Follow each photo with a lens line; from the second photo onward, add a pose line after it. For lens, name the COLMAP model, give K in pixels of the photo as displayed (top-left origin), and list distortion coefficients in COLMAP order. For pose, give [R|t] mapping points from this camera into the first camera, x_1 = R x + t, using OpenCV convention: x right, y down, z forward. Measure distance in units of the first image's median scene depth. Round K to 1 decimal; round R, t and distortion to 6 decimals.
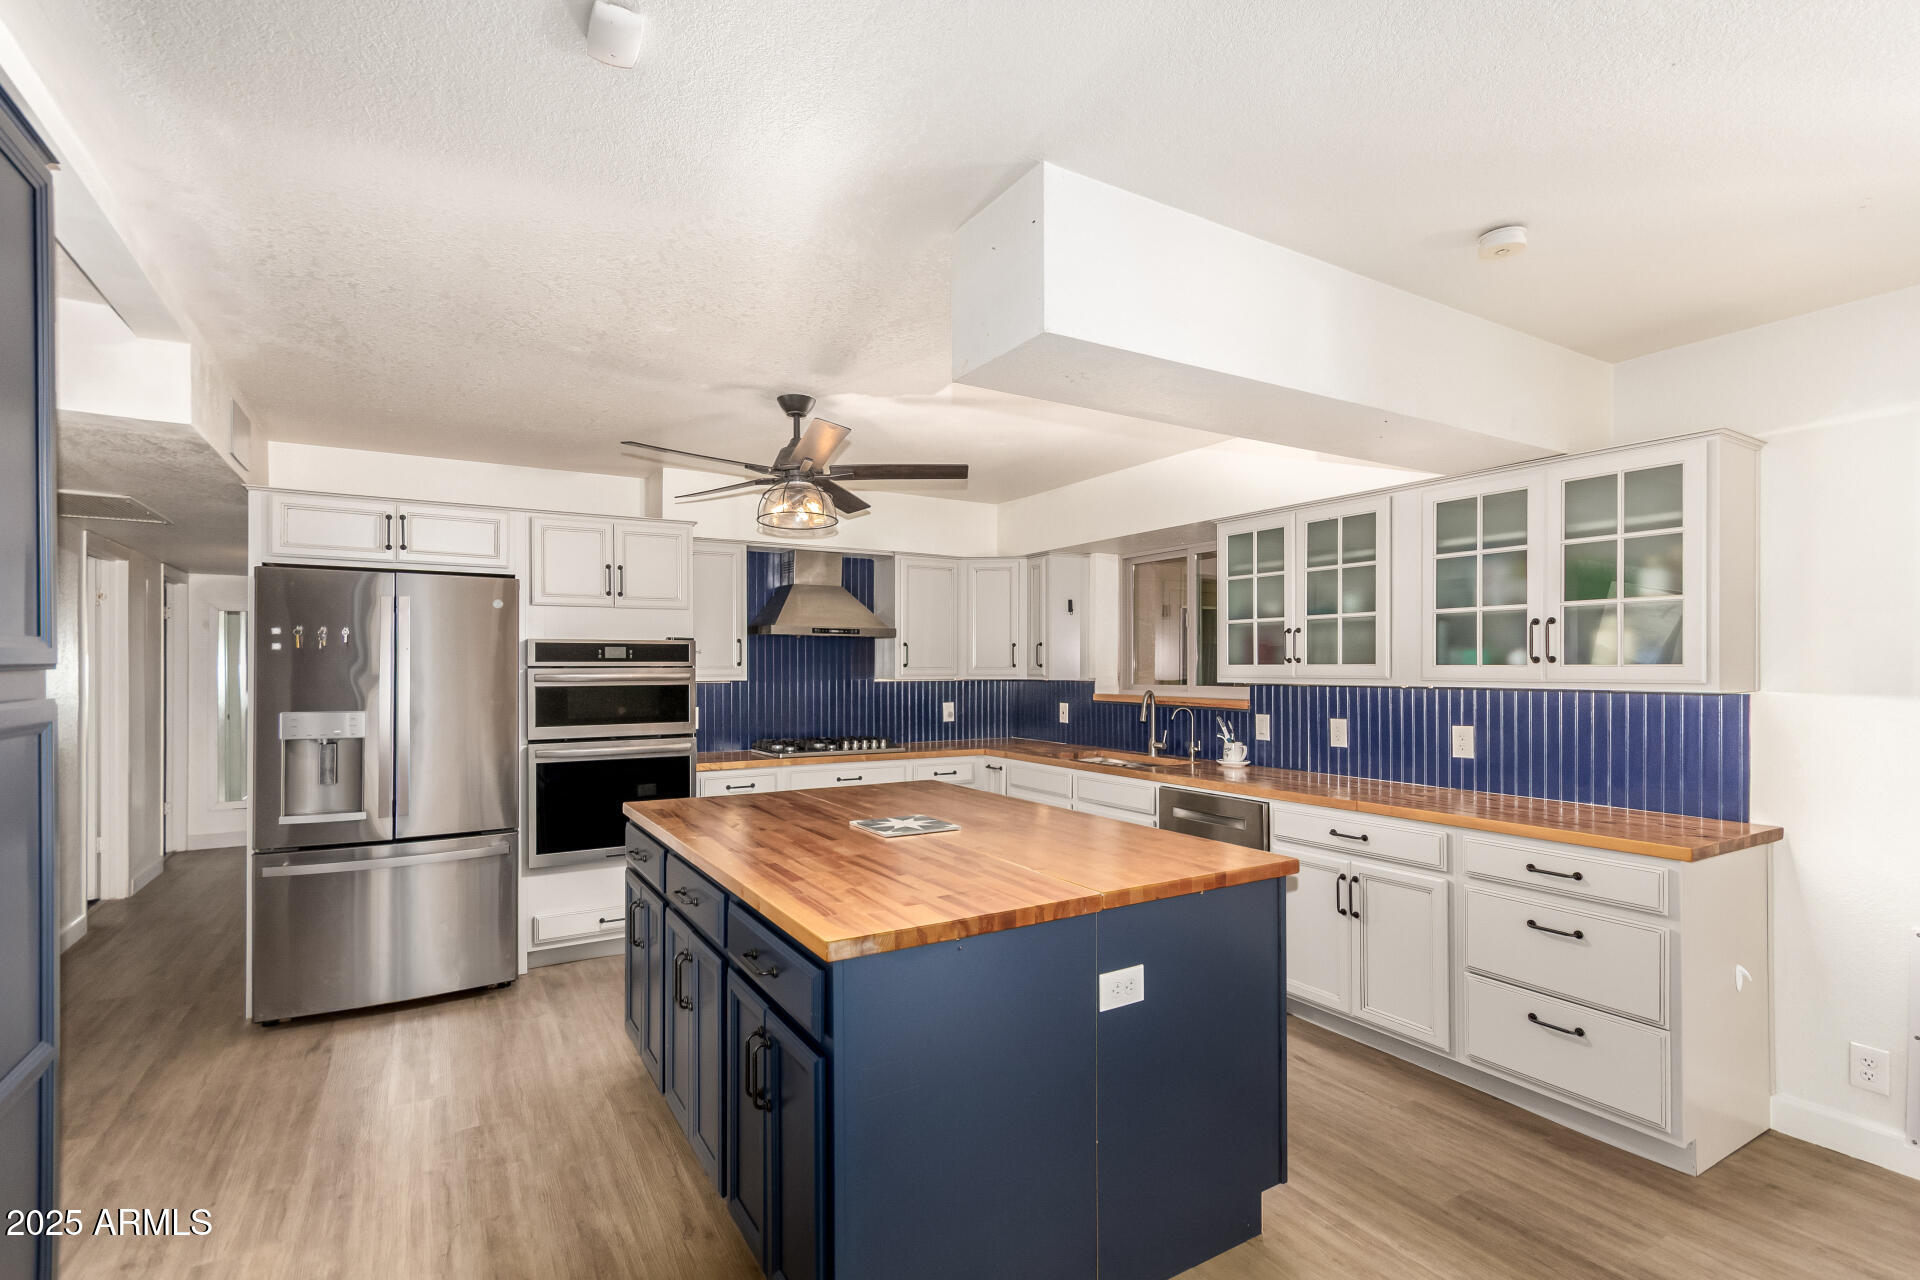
lens RADIAL K [[890.5, 0, 954.7], [0, 890.5, 657.2], [0, 0, 1]] dist [0.002898, 0.000201]
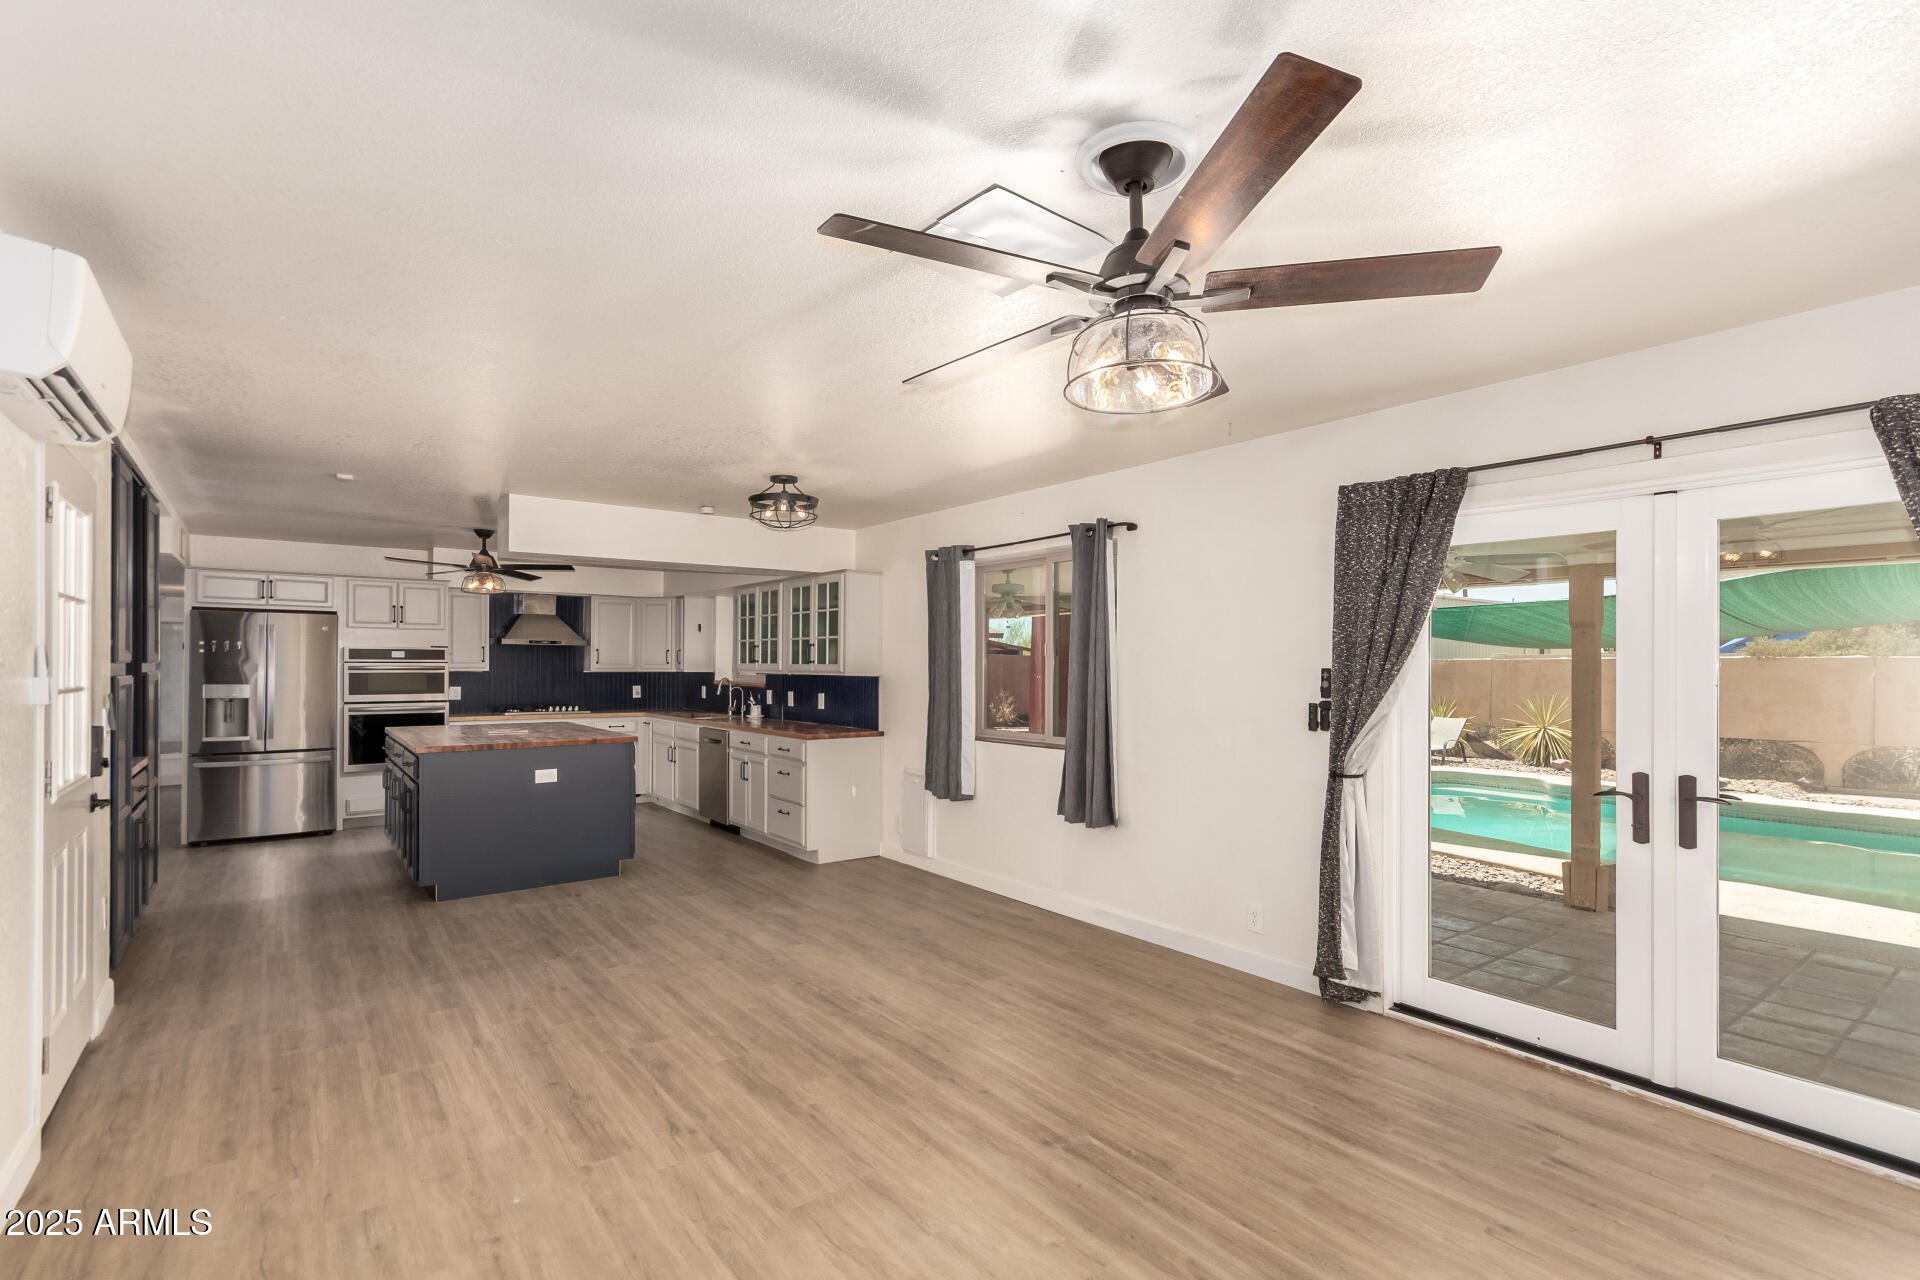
lens RADIAL K [[890.5, 0, 964.3], [0, 890.5, 653.0], [0, 0, 1]] dist [0.002898, 0.000201]
pose [[0.993173, 0.007995, 0.116375, 0.556443], [-0.007743, 0.999967, -0.002612, -0.012475], [-0.116392, 0.001693, 0.993202, -0.940136]]
